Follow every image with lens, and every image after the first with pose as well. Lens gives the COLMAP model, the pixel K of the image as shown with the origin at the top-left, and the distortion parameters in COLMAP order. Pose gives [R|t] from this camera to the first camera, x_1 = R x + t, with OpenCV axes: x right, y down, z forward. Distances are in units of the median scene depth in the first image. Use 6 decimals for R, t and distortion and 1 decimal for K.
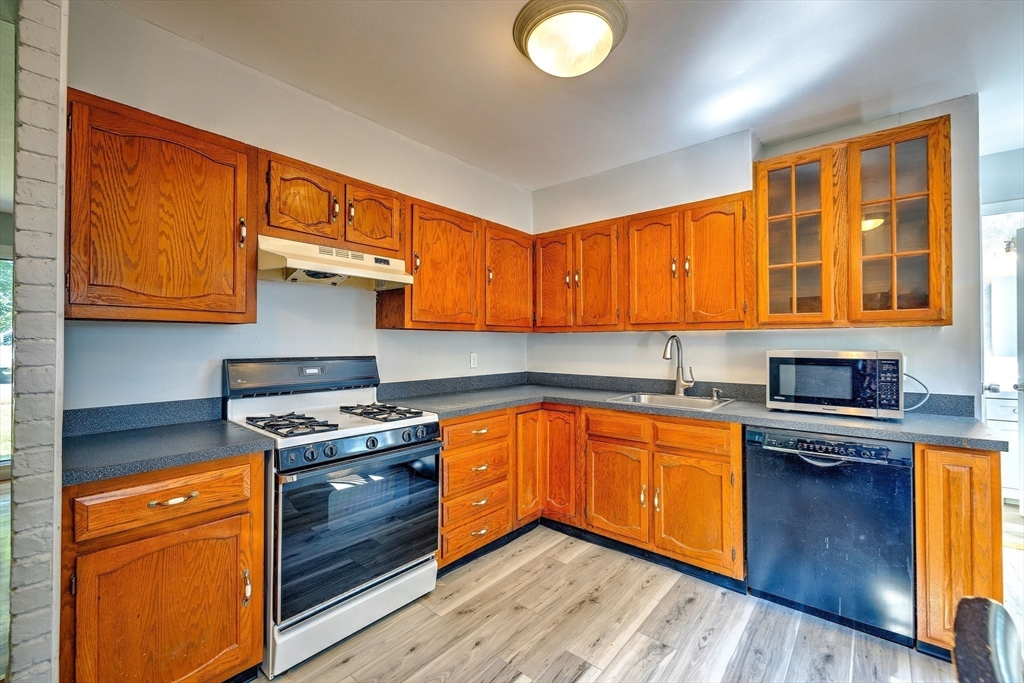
lens RADIAL K [[427.9, 0, 509.3], [0, 427.9, 338.7], [0, 0, 1]] dist [-0.001455, -0.000134]
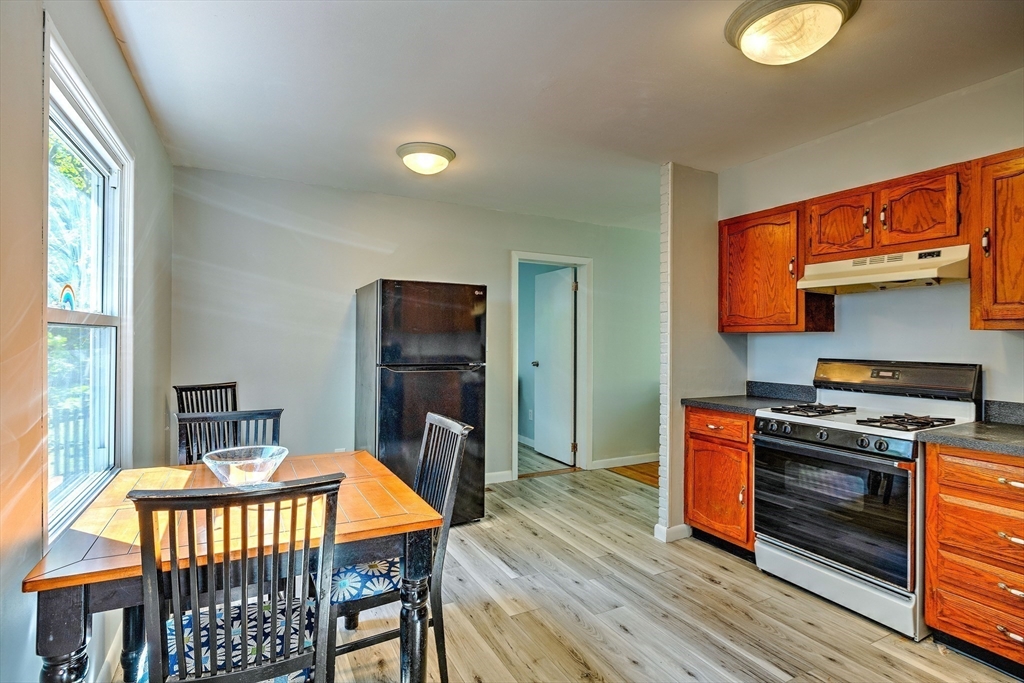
lens RADIAL K [[509.7, 0, 513.7], [0, 509.7, 338.9], [0, 0, 1]] dist [-0.003601, -0.001141]
pose [[-0.370591, -0.004729, -0.928784, 1.025282], [0.001160, 0.999984, -0.005554, -0.003942], [0.928795, -0.003135, -0.370580, 0.618735]]
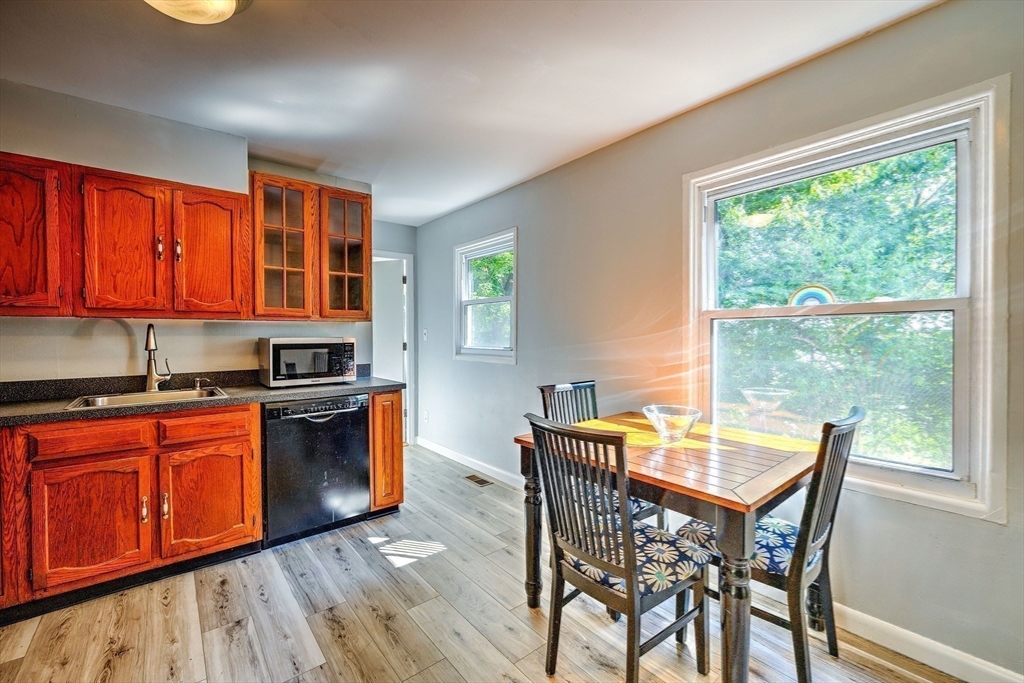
lens RADIAL K [[427.9, 0, 513.3], [0, 427.9, 338.1], [0, 0, 1]] dist [-0.001455, -0.000134]
pose [[0.174575, -0.010202, 0.984591, -0.433377], [-0.005385, 0.999921, 0.011316, 0.009833], [-0.984629, -0.007277, 0.174506, 0.132158]]
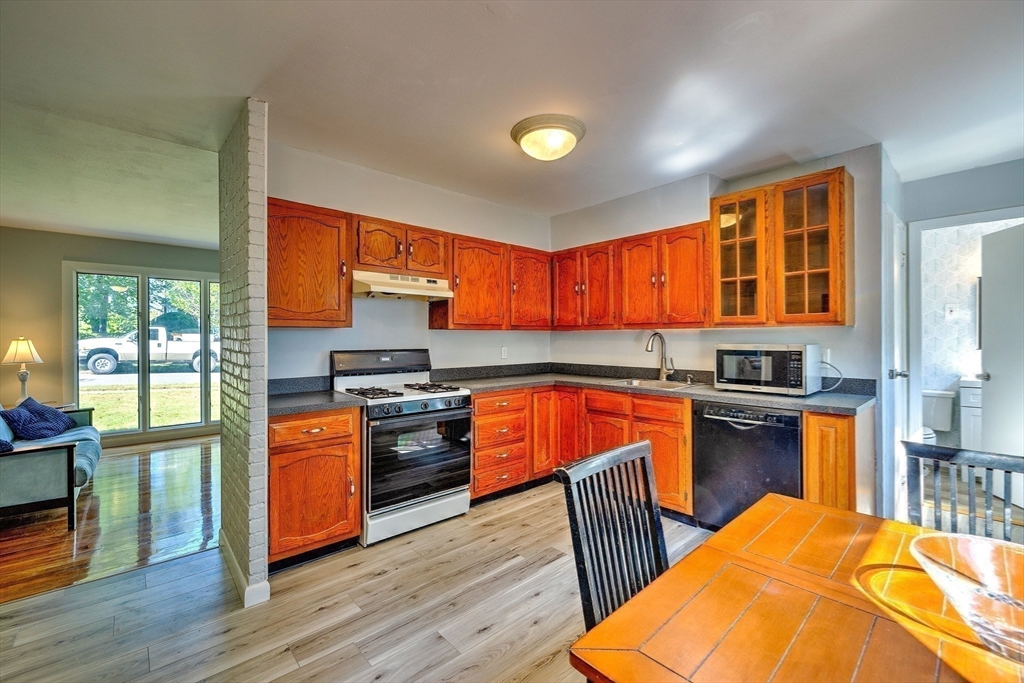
lens RADIAL K [[427.9, 0, 508.4], [0, 427.9, 339.5], [0, 0, 1]] dist [-0.001455, -0.000134]
pose [[0.991103, -0.003172, -0.133063, 0.145383], [0.004949, 0.999903, 0.013025, -0.008047], [0.133009, -0.013567, 0.991022, -0.381424]]
